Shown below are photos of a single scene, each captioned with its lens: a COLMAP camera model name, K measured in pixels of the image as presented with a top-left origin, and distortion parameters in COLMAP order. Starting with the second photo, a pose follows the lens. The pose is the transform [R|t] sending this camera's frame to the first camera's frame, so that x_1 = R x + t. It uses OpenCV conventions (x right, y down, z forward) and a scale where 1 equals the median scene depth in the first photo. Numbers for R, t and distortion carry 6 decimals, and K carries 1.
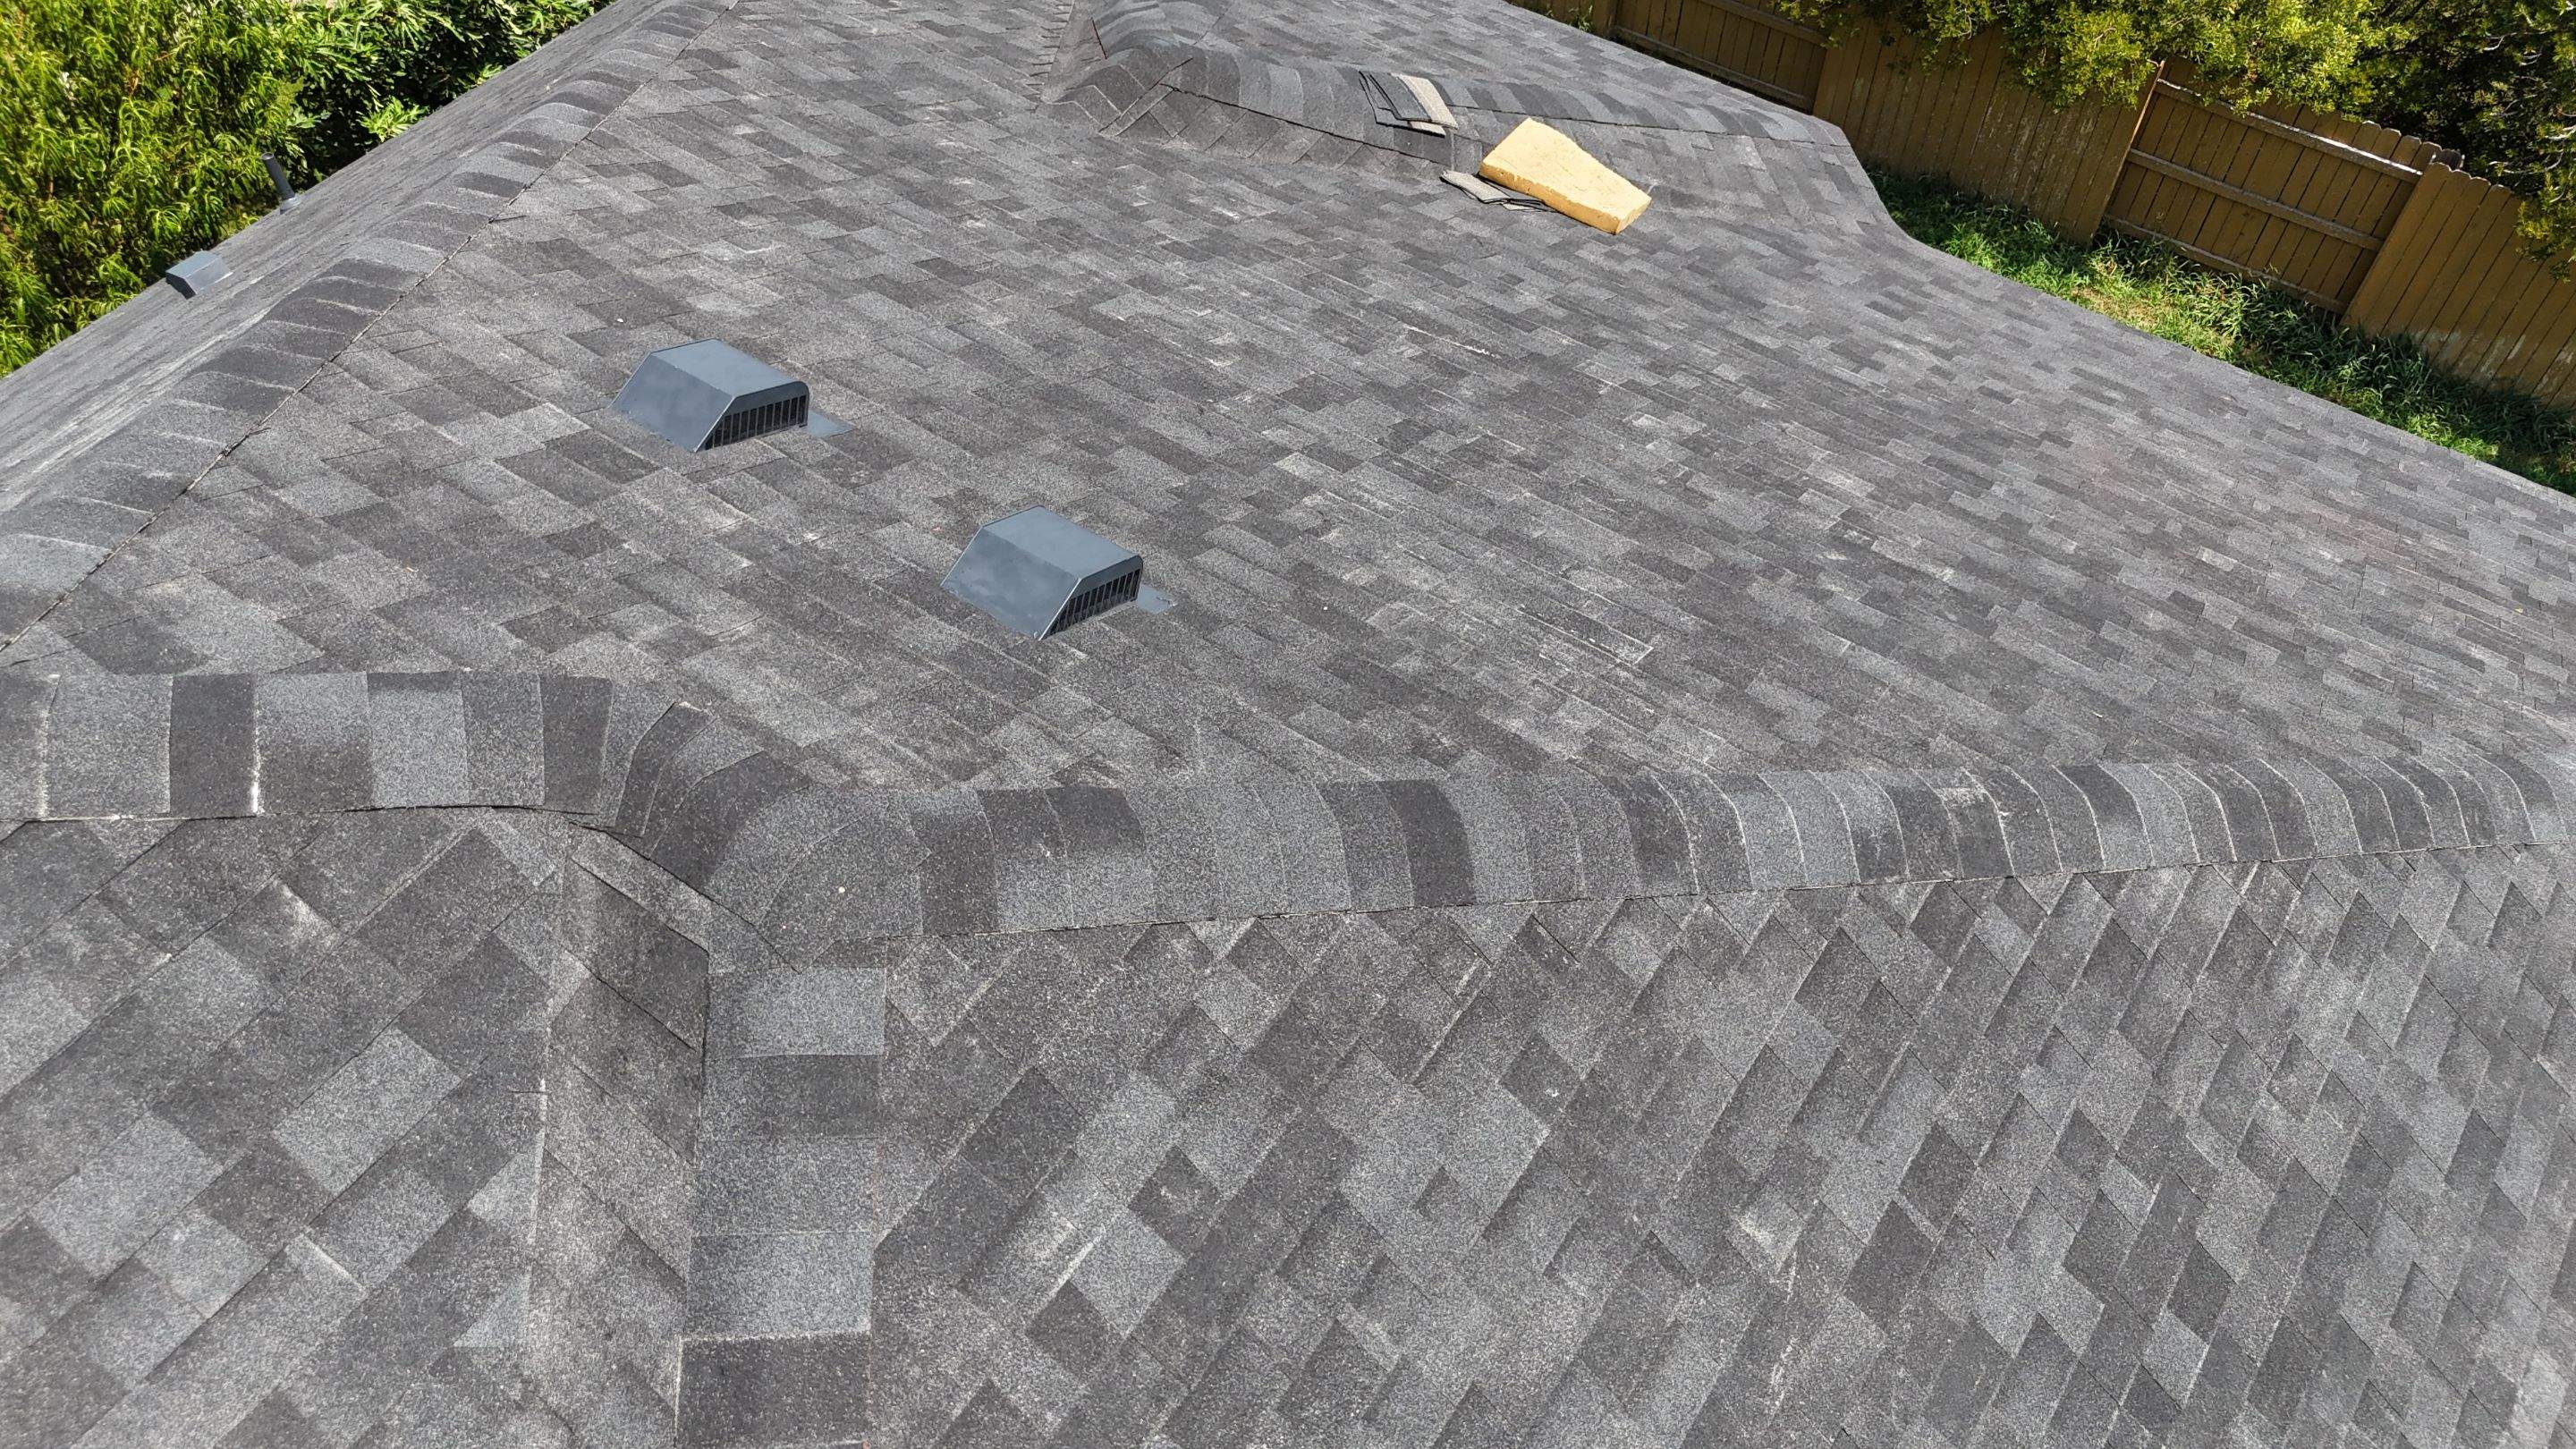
lens RADIAL K [[1900.3, 0, 1289.8], [0, 1900.3, 729.2], [0, 0, 1]] dist [0.069240, -0.061928]
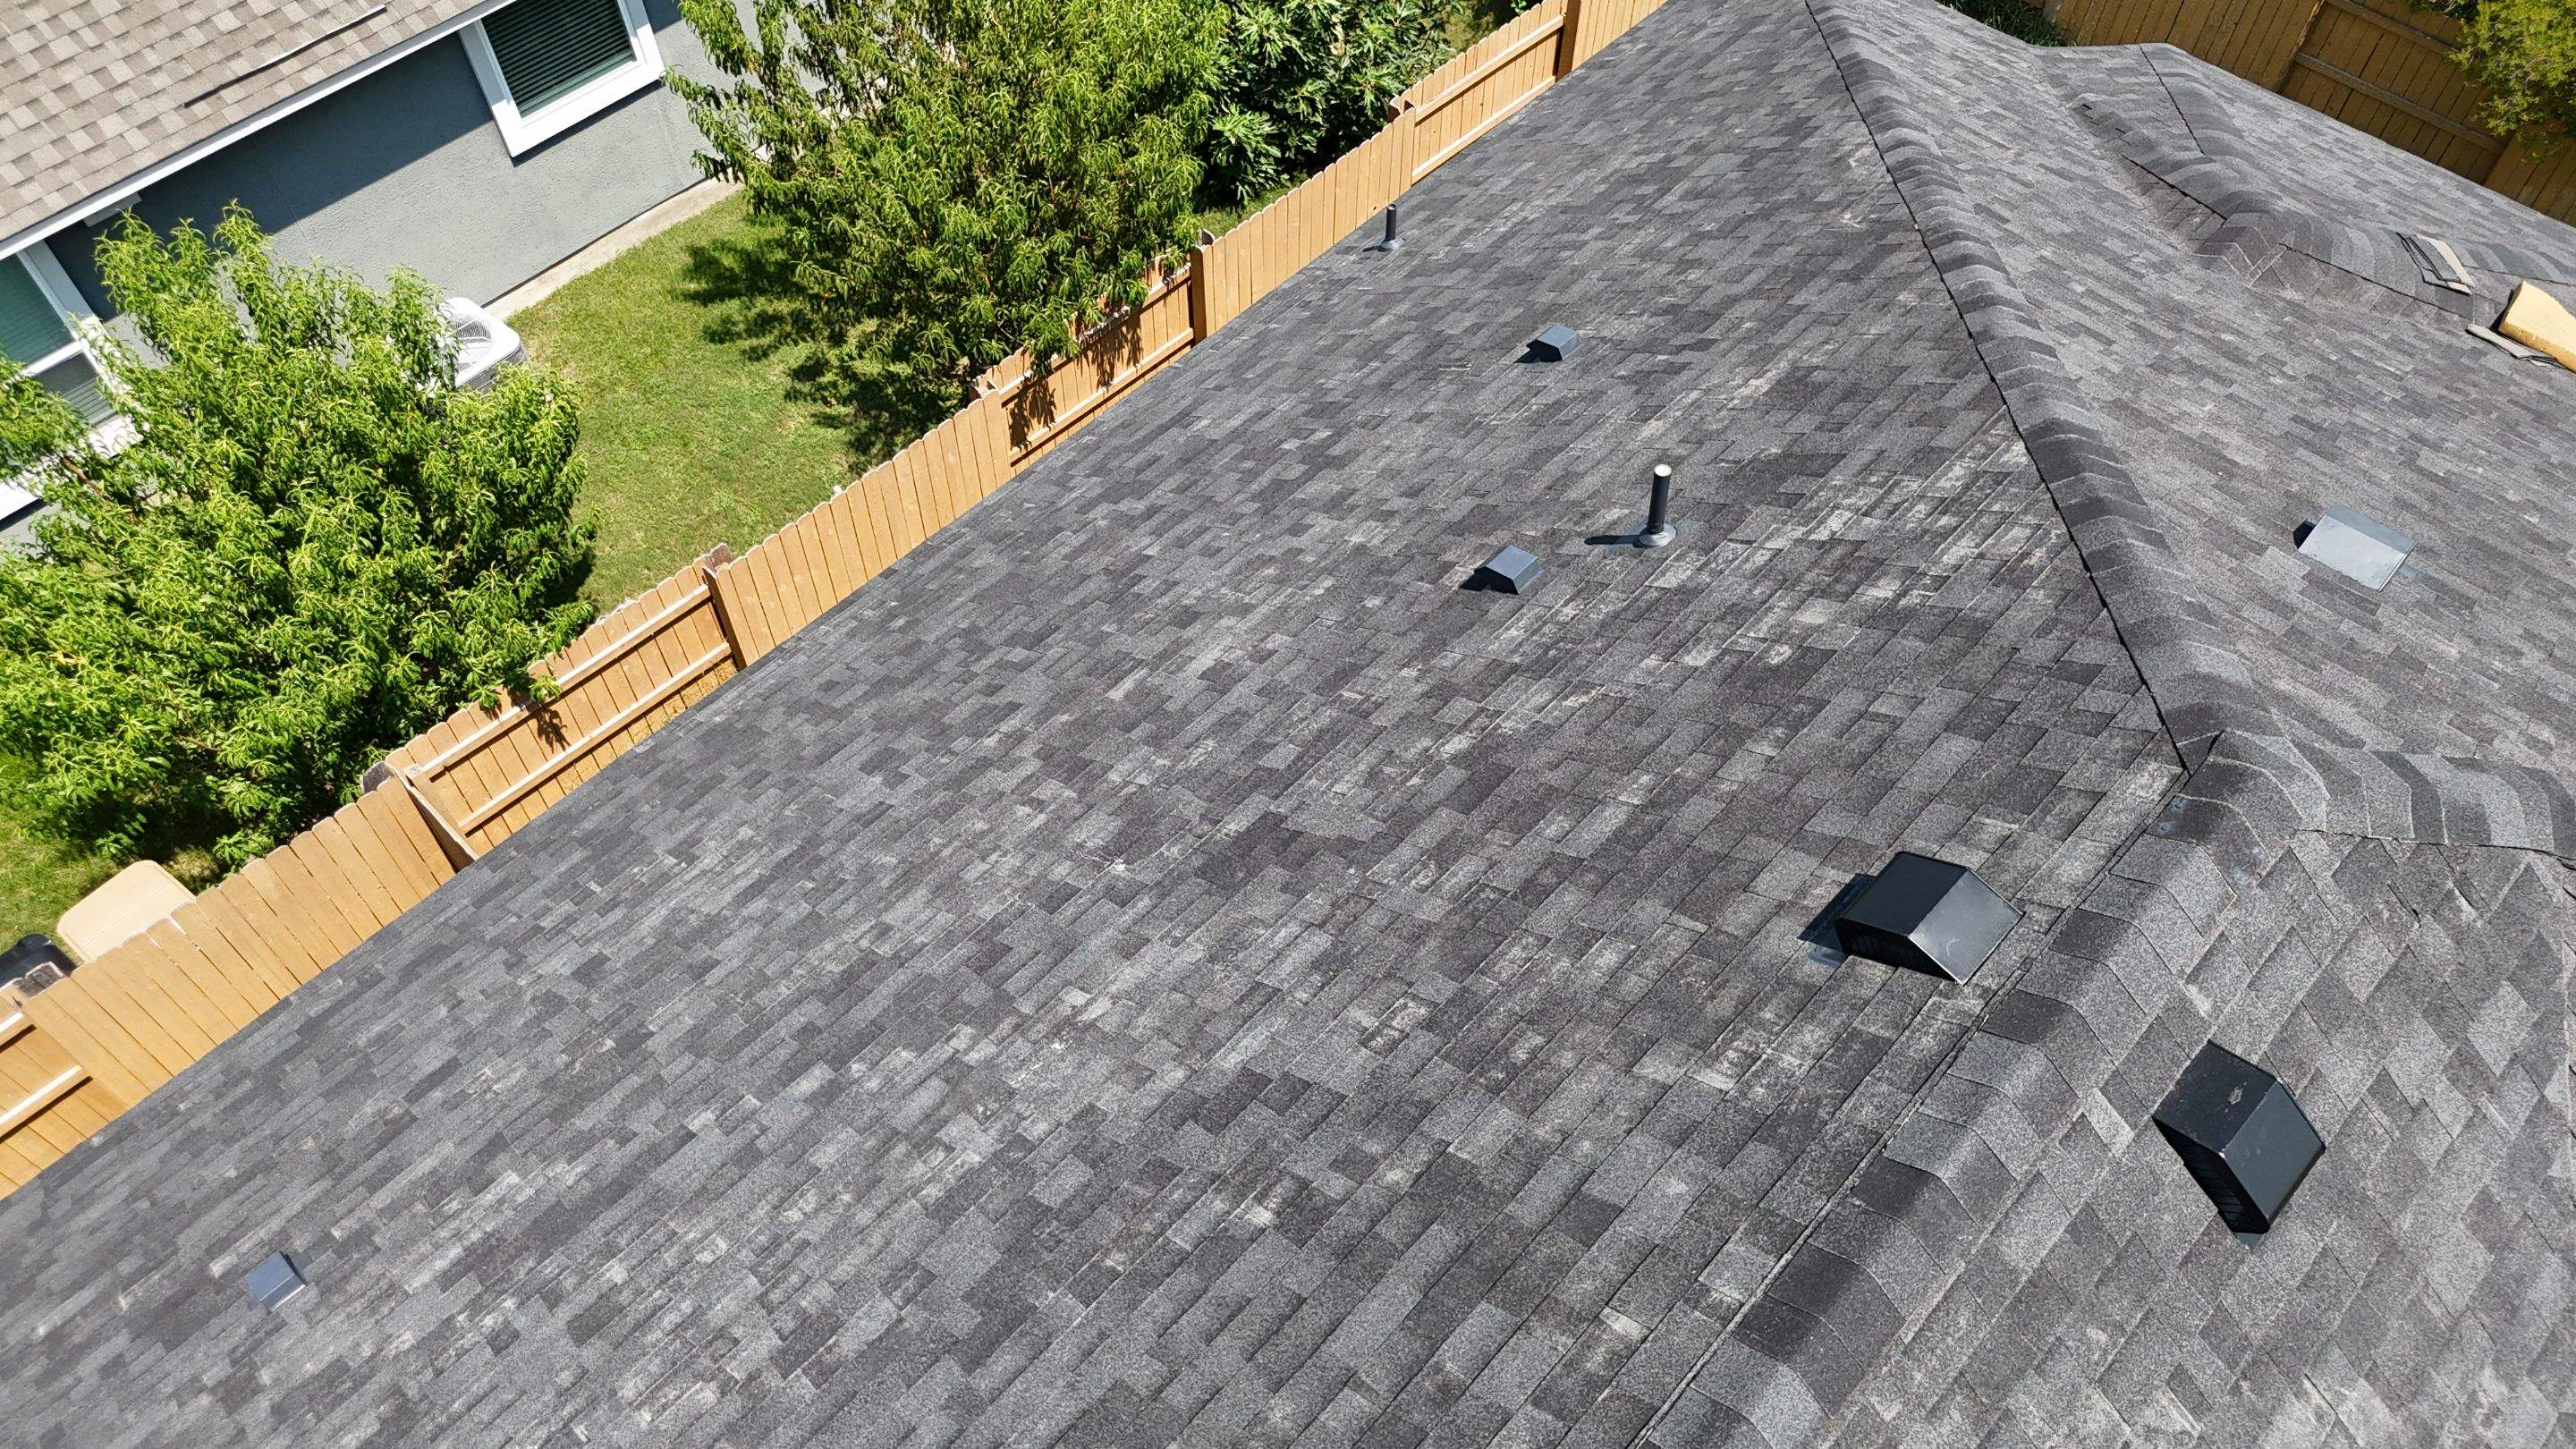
lens RADIAL K [[1900.8, 0, 1291.7], [0, 1900.8, 718.8], [0, 0, 1]] dist [0.073974, -0.071190]
pose [[0.990235, 0.115272, -0.078398, -0.784780], [-0.112974, 0.993045, 0.033153, -0.003122], [0.081674, -0.023972, 0.996371, -0.416449]]
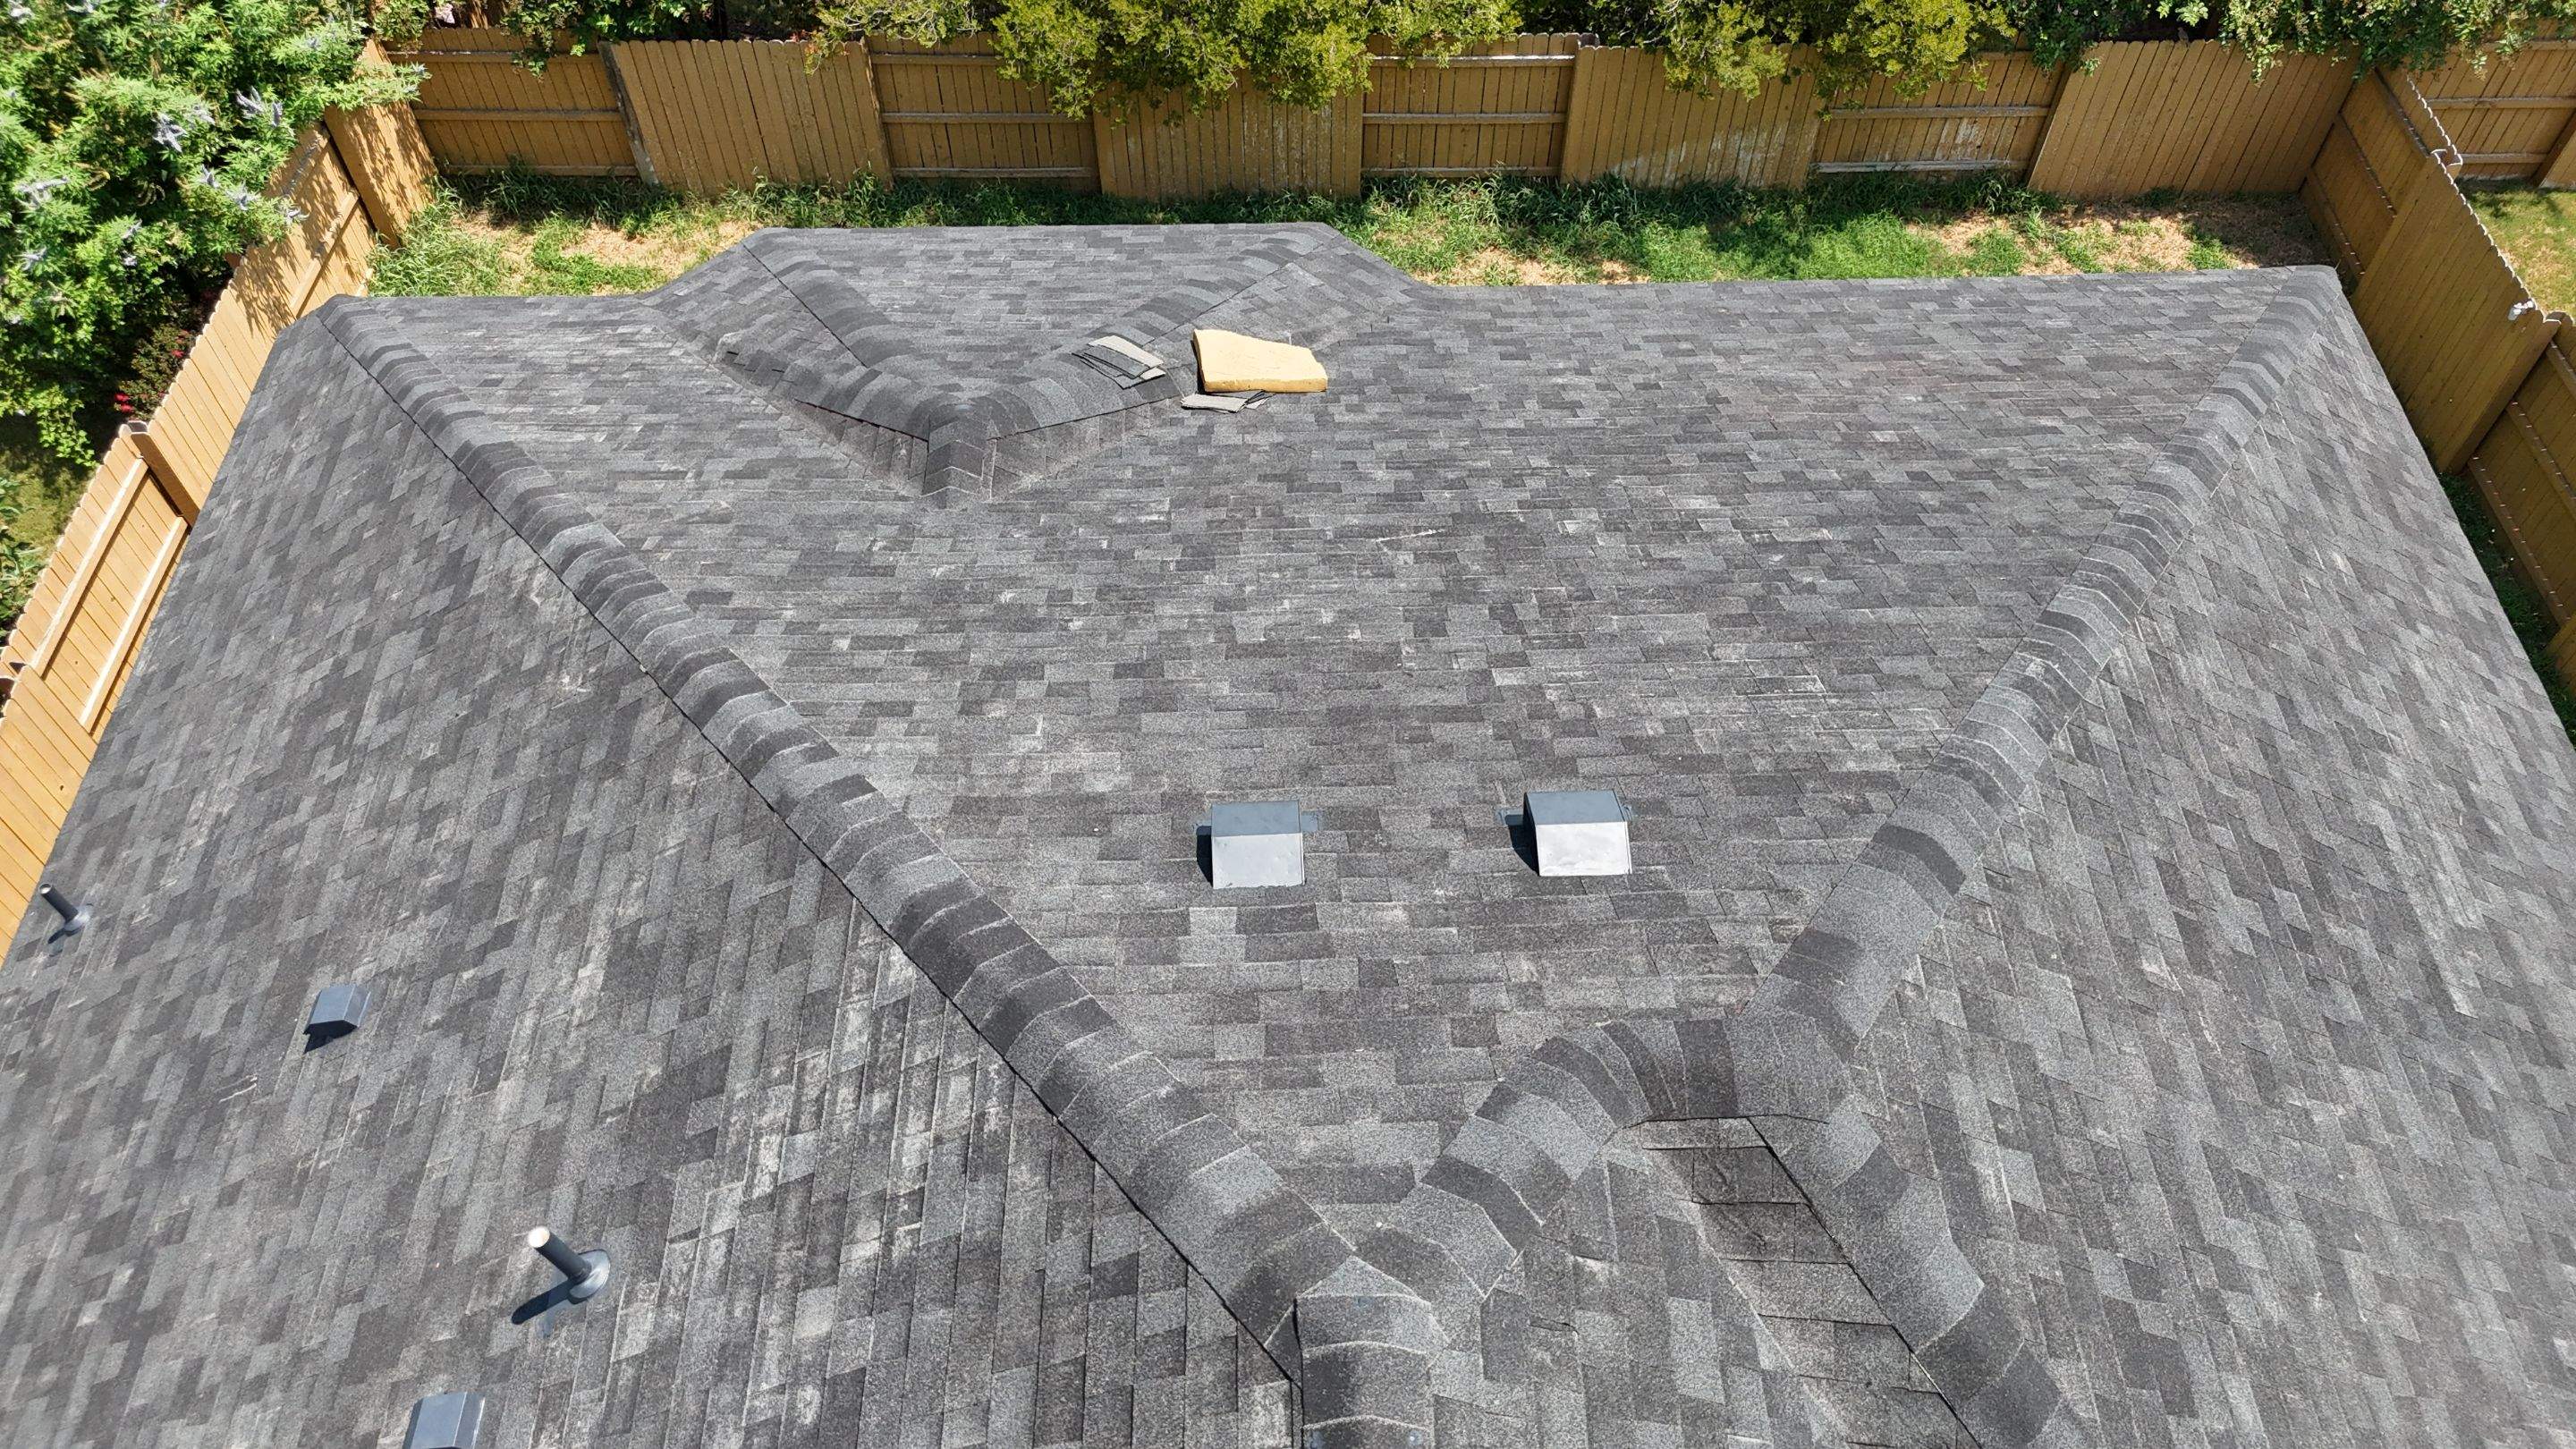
lens RADIAL K [[1900.8, 0, 1291.7], [0, 1900.8, 718.8], [0, 0, 1]] dist [0.073974, -0.071190]
pose [[0.804978, -0.473875, 0.357005, -0.575929], [0.472188, 0.876022, 0.098105, -0.297486], [-0.359234, 0.089601, 0.928936, -0.186258]]
